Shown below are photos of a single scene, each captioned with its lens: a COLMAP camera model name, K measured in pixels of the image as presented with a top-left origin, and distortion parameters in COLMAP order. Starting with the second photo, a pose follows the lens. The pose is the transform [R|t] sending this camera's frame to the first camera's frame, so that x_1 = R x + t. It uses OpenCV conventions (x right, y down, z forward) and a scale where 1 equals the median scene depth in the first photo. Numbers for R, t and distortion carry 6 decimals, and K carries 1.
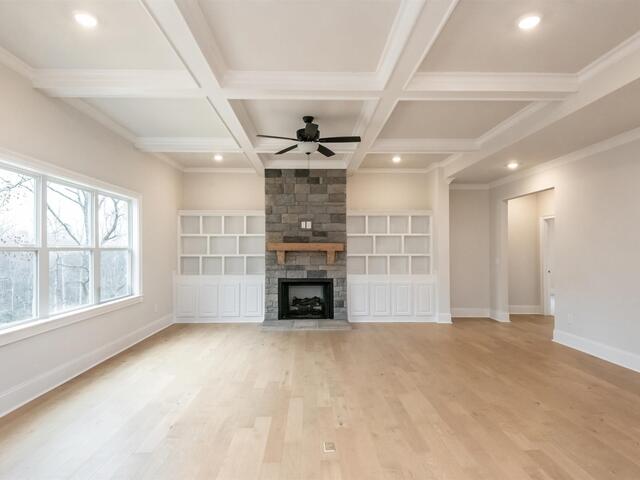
lens RADIAL K [[373.8, 0, 322.4], [0, 373.8, 239.0], [0, 0, 1]] dist [0.041232, -0.002303]
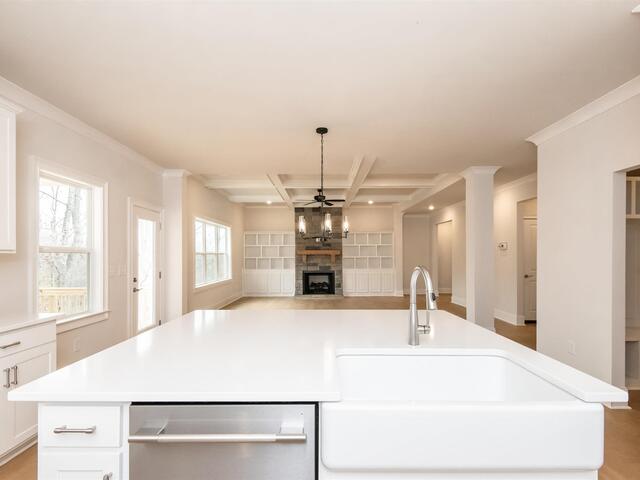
lens RADIAL K [[328.0, 0, 321.4], [0, 328.0, 238.1], [0, 0, 1]] dist [0.014866, -0.009283]
pose [[0.999449, -0.004837, -0.032841, 0.018561], [0.004238, 0.999824, -0.018287, -0.017287], [0.032924, 0.018138, 0.999293, -0.510592]]
